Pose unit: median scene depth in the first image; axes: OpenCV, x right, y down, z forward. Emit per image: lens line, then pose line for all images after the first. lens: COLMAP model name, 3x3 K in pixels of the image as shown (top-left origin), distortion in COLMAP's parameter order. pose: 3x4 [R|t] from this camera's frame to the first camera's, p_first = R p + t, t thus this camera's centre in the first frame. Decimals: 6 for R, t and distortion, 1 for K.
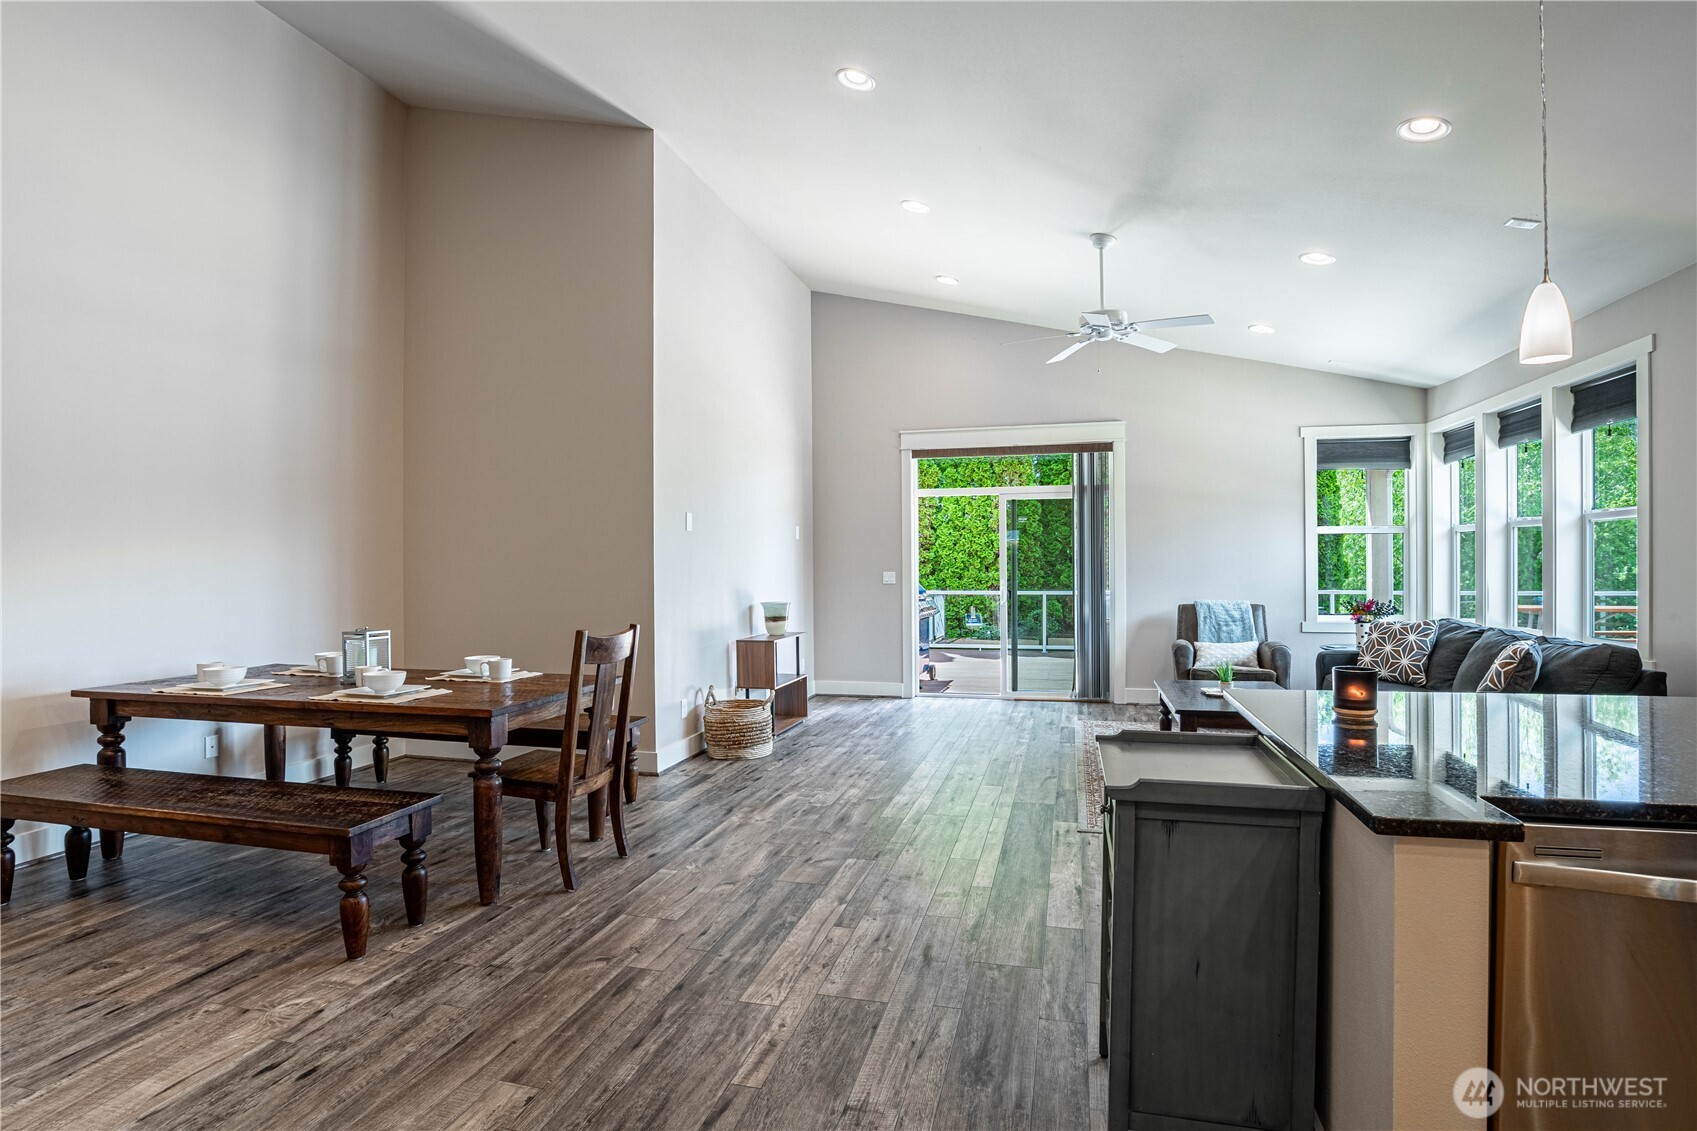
lens RADIAL K [[757.2, 0, 874.8], [0, 757.2, 561.3], [0, 0, 1]] dist [-0.001524, -0.000189]
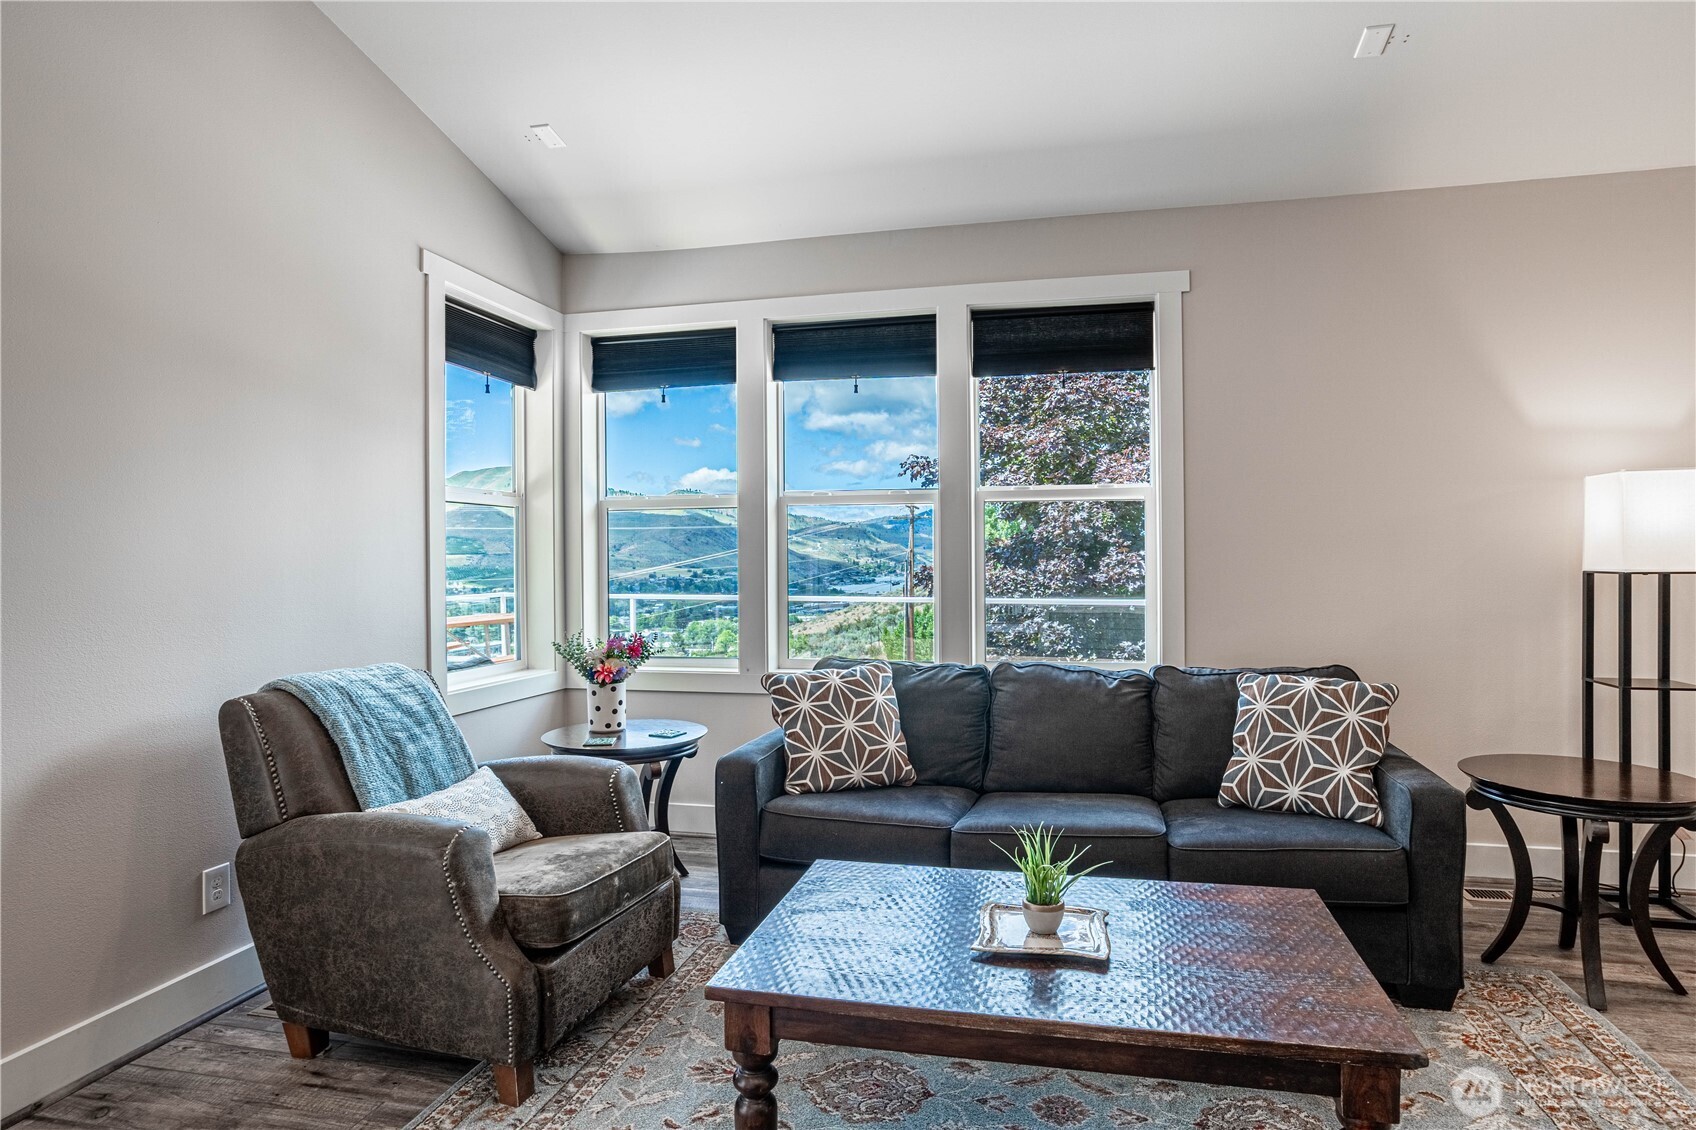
lens RADIAL K [[944.3, 0, 891.5], [0, 944.3, 559.5], [0, 0, 1]] dist [-0.045823, 0.028557]
pose [[-0.015816, 0.002569, 0.999872, 0.045359], [0.003312, 0.999991, -0.002517, 0.004606], [-0.999869, 0.003272, -0.015825, 1.276185]]
